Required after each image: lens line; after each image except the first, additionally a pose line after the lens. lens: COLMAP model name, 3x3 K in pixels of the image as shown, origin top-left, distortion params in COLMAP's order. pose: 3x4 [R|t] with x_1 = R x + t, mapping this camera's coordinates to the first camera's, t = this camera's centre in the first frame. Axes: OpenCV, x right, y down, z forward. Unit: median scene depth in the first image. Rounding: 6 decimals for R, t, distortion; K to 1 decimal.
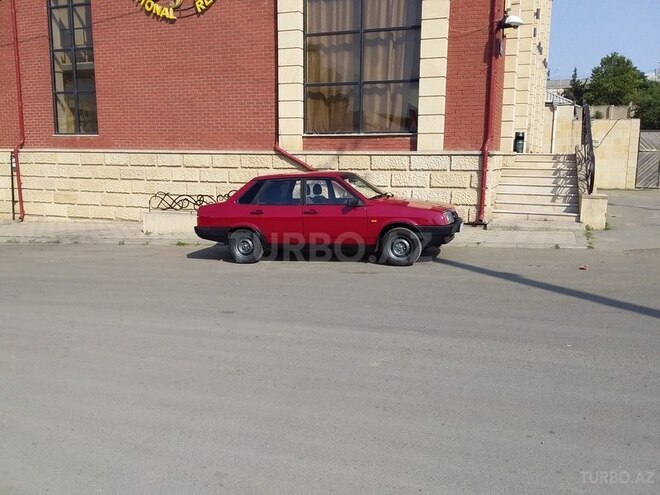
lens RADIAL K [[604.0, 0, 325.6], [0, 604.0, 248.5], [0, 0, 1]] dist [0.097620, -0.213805]
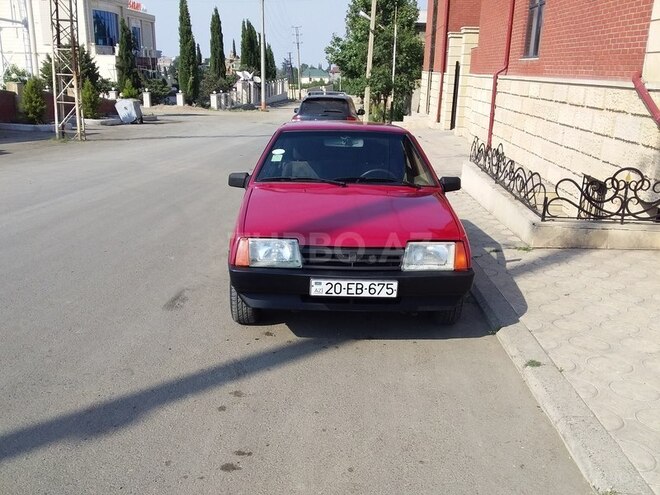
lens RADIAL K [[604.0, 0, 325.6], [0, 604.0, 248.5], [0, 0, 1]] dist [0.097620, -0.213805]
pose [[0.318908, 0.267733, -0.909184, 0.384454], [-0.158914, 0.960797, 0.227191, -0.100324], [0.934368, 0.072029, 0.348953, 0.572090]]
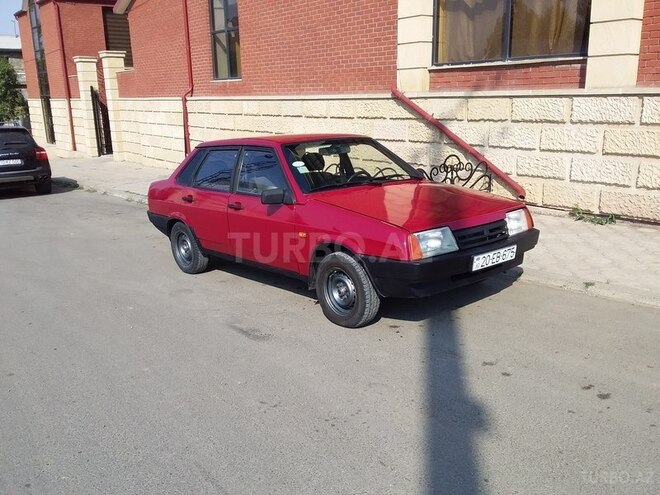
lens RADIAL K [[604.0, 0, 325.6], [0, 604.0, 248.5], [0, 0, 1]] dist [0.097620, -0.213805]
pose [[0.851107, 0.106498, -0.514077, 0.239381], [-0.055551, 0.991980, 0.113532, -0.060987], [0.522045, -0.068070, 0.850197, 0.363542]]
